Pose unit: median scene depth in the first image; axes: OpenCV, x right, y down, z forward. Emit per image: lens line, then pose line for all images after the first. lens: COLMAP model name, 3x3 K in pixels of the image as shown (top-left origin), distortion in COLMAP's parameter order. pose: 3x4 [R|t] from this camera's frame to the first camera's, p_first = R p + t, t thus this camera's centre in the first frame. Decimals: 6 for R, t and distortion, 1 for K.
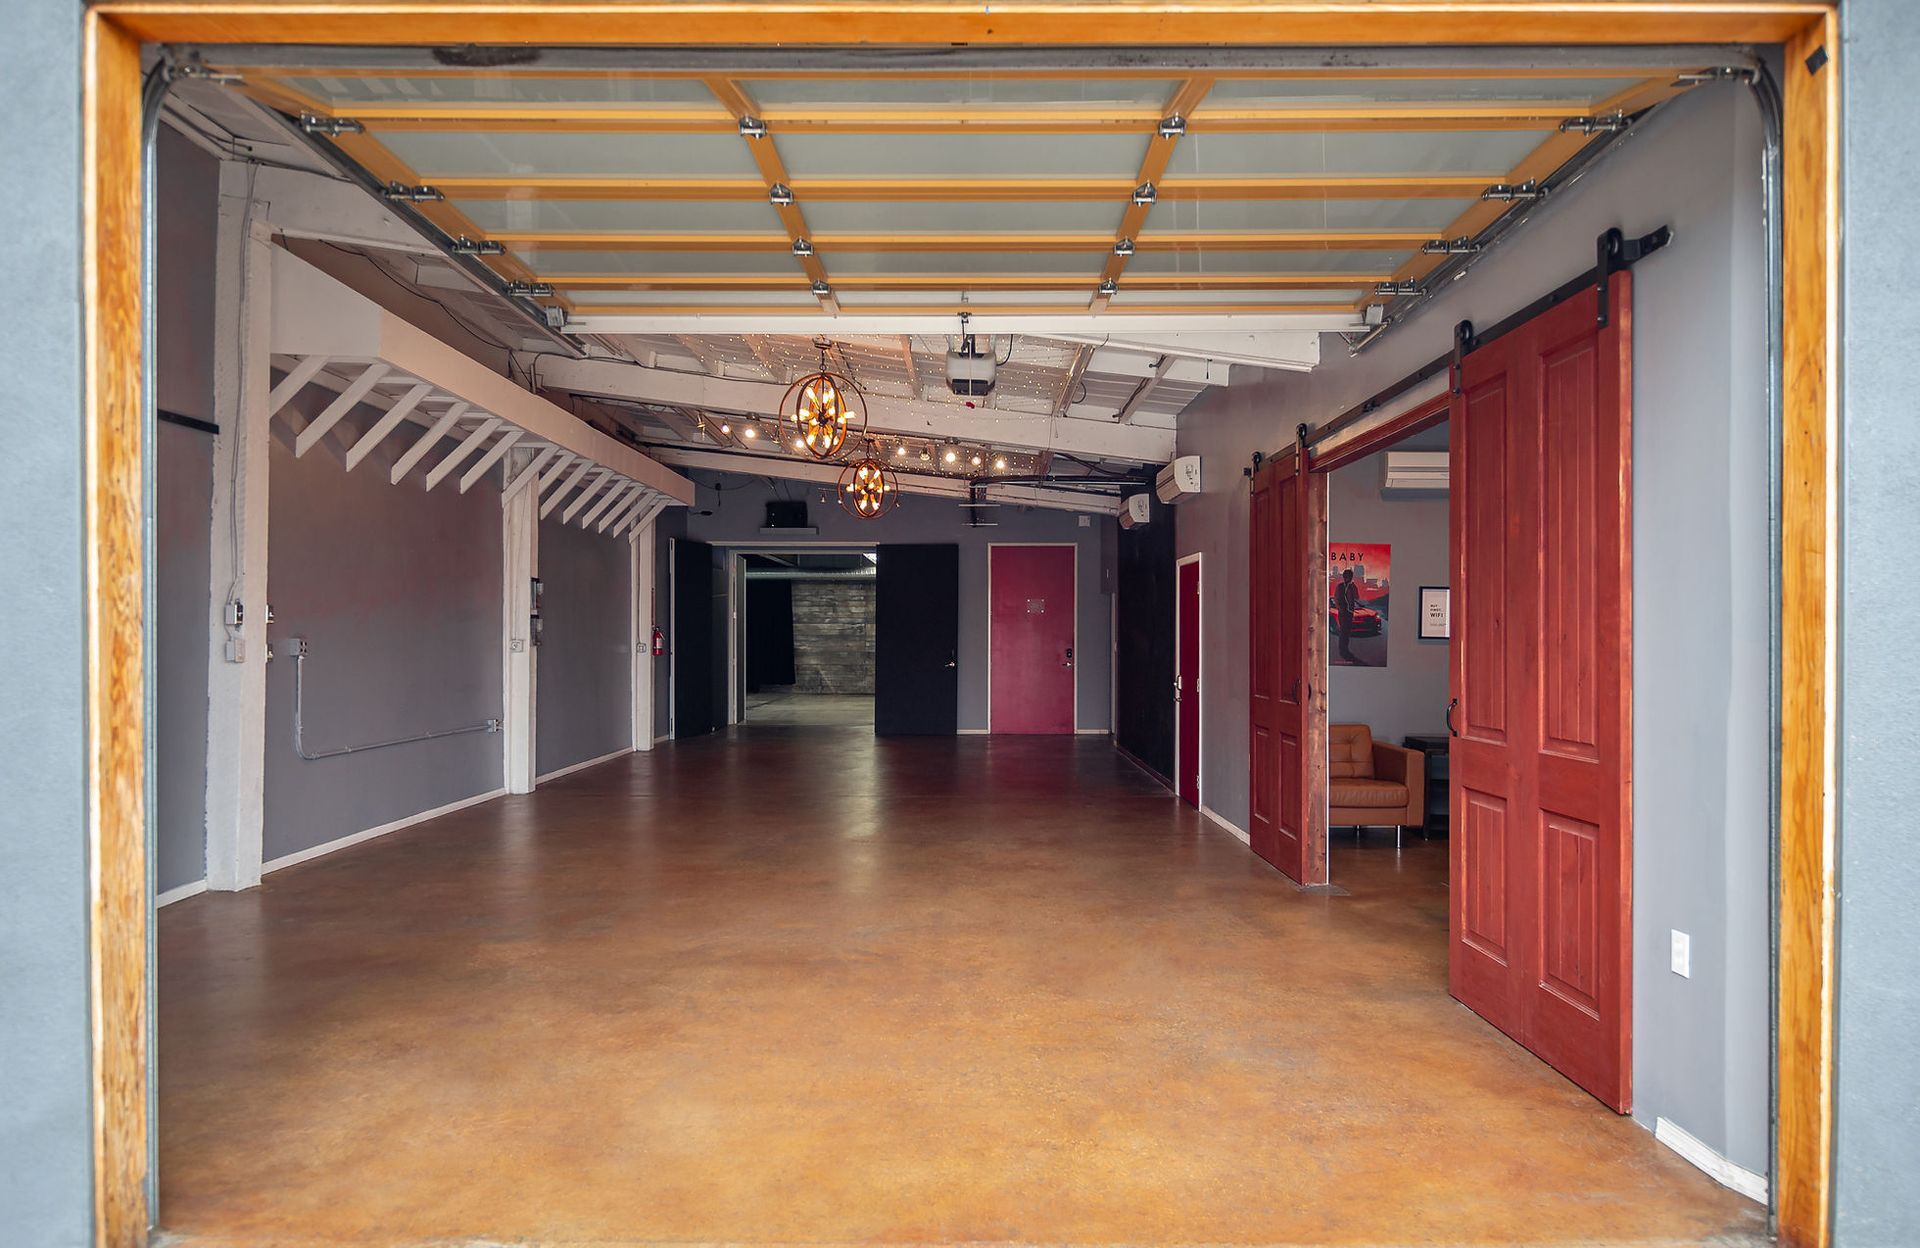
lens RADIAL K [[1187.8, 0, 960.0], [0, 1187.8, 624.0], [0, 0, 1]] dist [-0.000276, -0.000019]
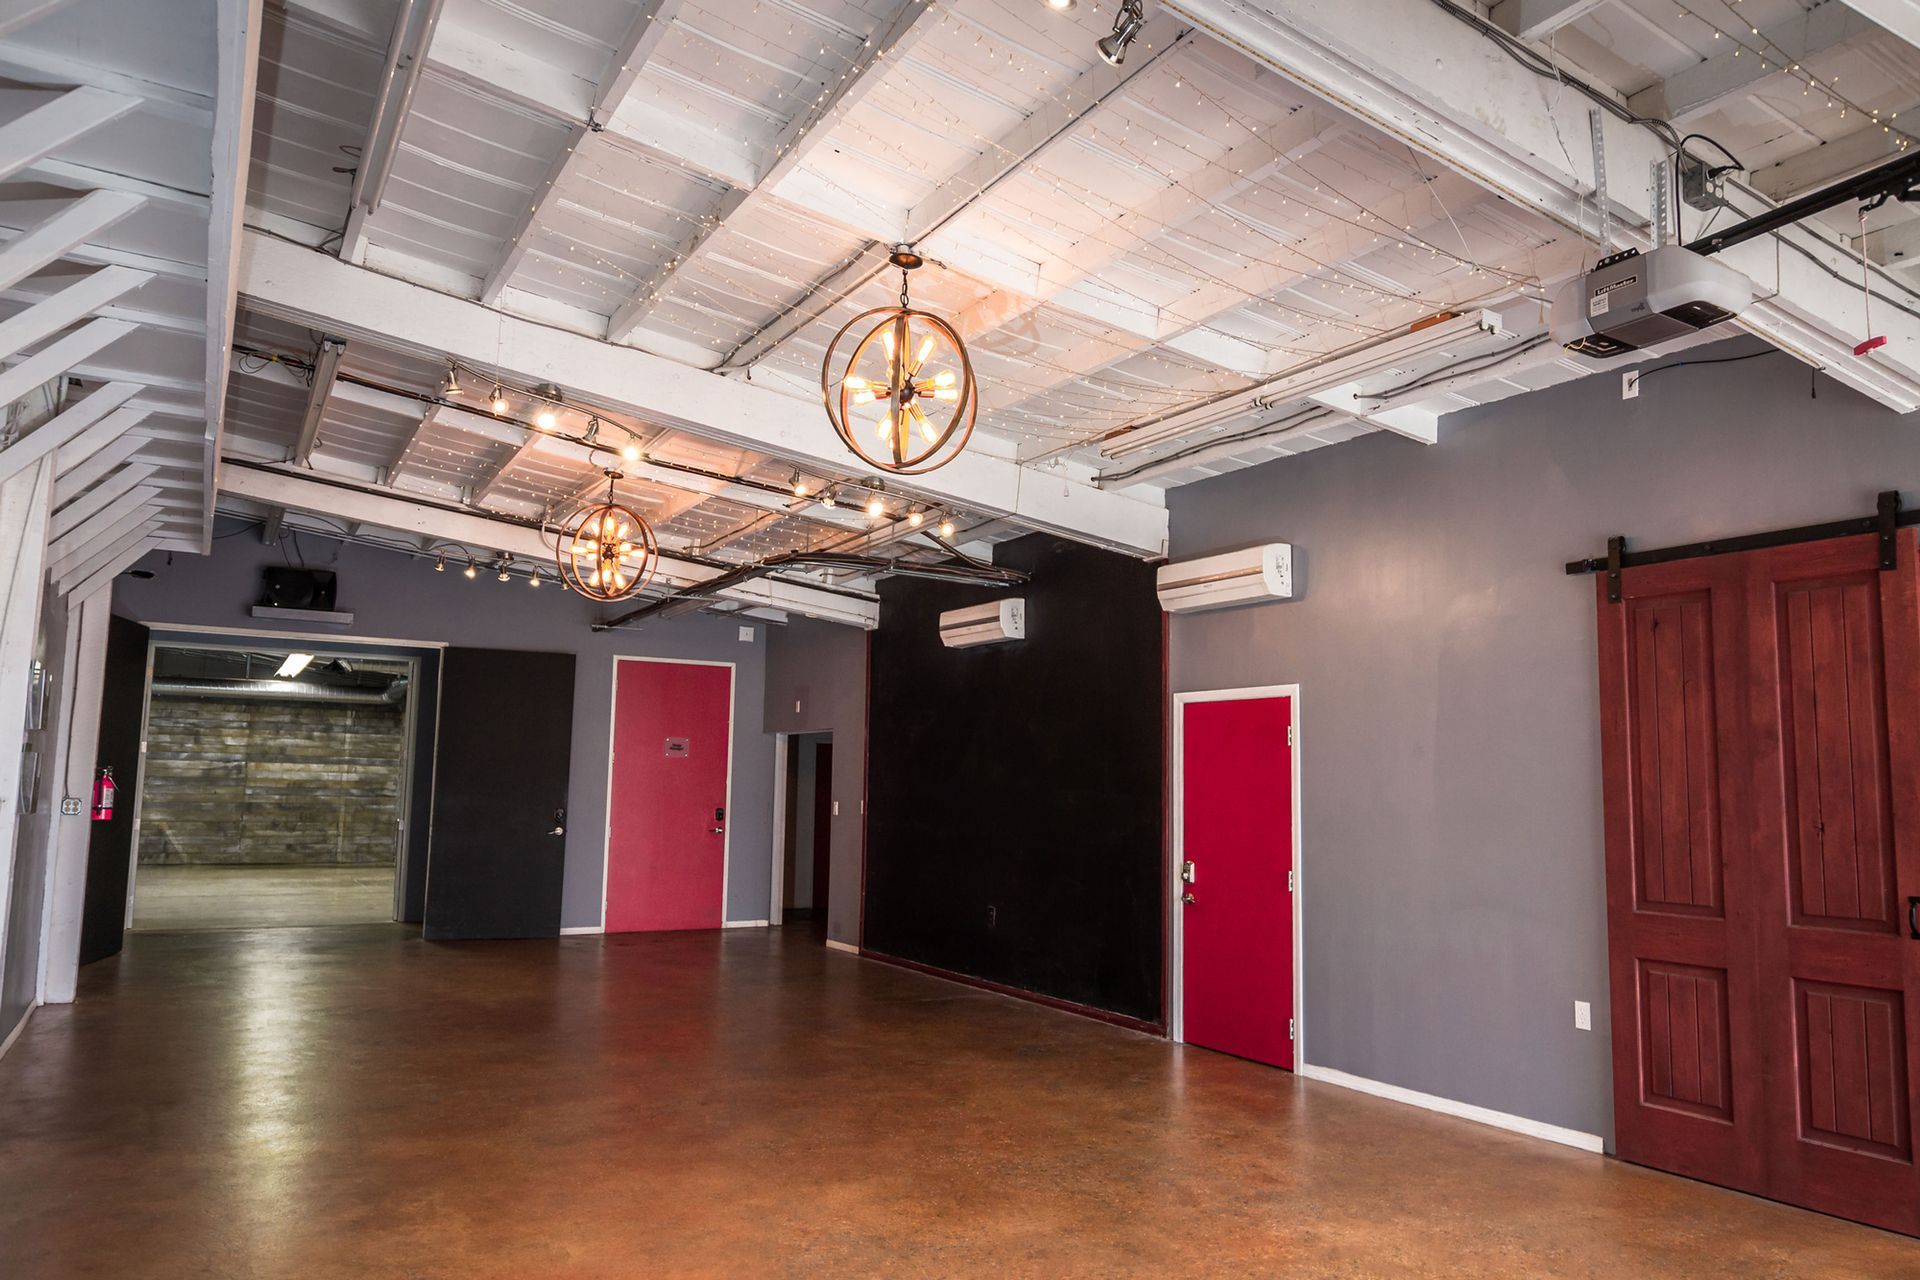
lens RADIAL K [[1289.0, 0, 960.0], [0, 1289.0, 640.0], [0, 0, 1]] dist [-0.007509, 0.002152]
pose [[0.863724, 0.071876, 0.498813, -0.127527], [-0.022008, 0.994213, -0.105152, -0.001332], [-0.503484, 0.079844, 0.860307, 0.172424]]
